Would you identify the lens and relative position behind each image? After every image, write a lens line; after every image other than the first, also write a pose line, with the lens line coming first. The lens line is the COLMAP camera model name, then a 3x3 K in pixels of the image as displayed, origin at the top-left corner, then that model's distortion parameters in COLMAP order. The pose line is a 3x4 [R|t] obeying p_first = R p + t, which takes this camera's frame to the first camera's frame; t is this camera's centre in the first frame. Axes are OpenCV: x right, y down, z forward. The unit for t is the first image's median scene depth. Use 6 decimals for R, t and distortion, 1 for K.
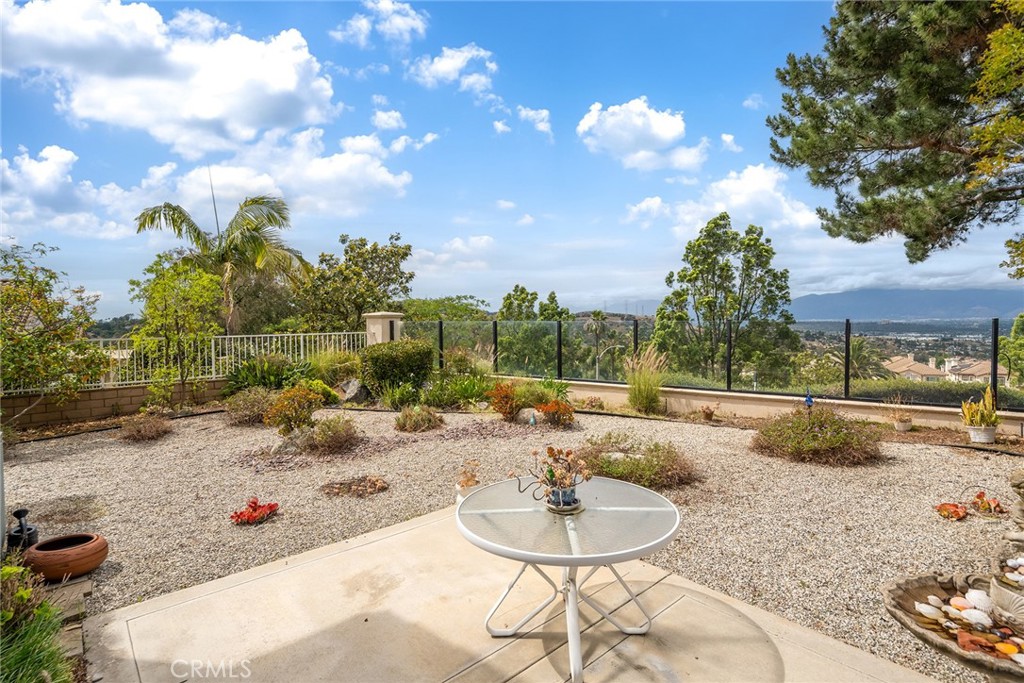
lens RADIAL K [[517.1, 0, 510.3], [0, 517.1, 337.2], [0, 0, 1]] dist [0.006306, 0.000889]
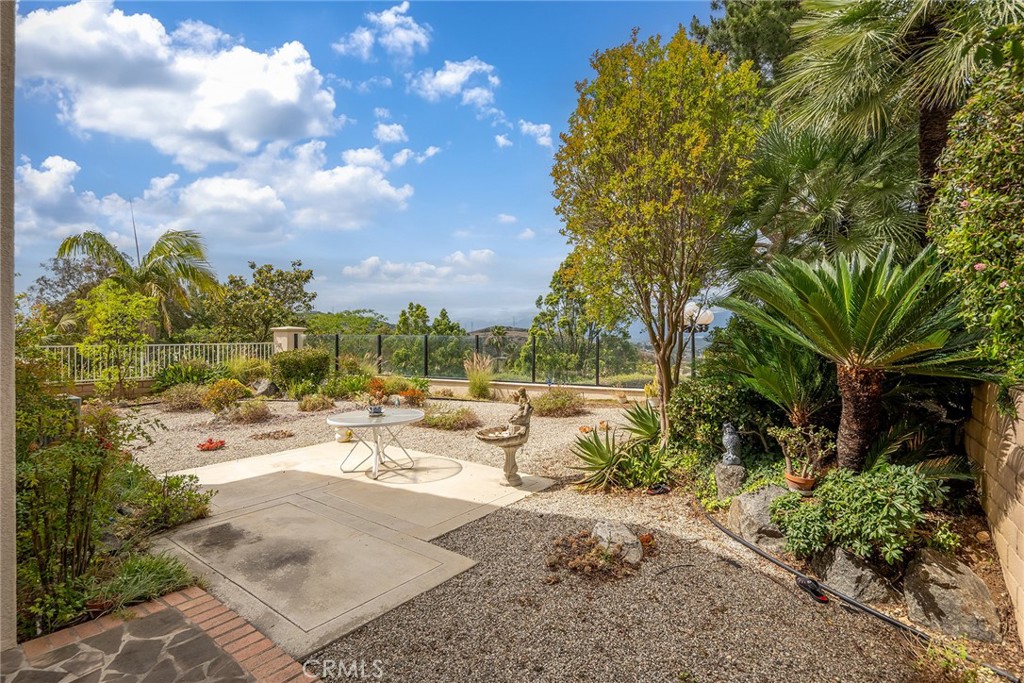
lens RADIAL K [[517.1, 0, 514.6], [0, 517.1, 349.7], [0, 0, 1]] dist [0.006306, 0.000889]
pose [[0.984439, 0.004988, 0.175654, 0.076282], [-0.004552, 0.999985, -0.002889, 0.009032], [-0.175666, 0.002044, 0.984448, -0.344060]]
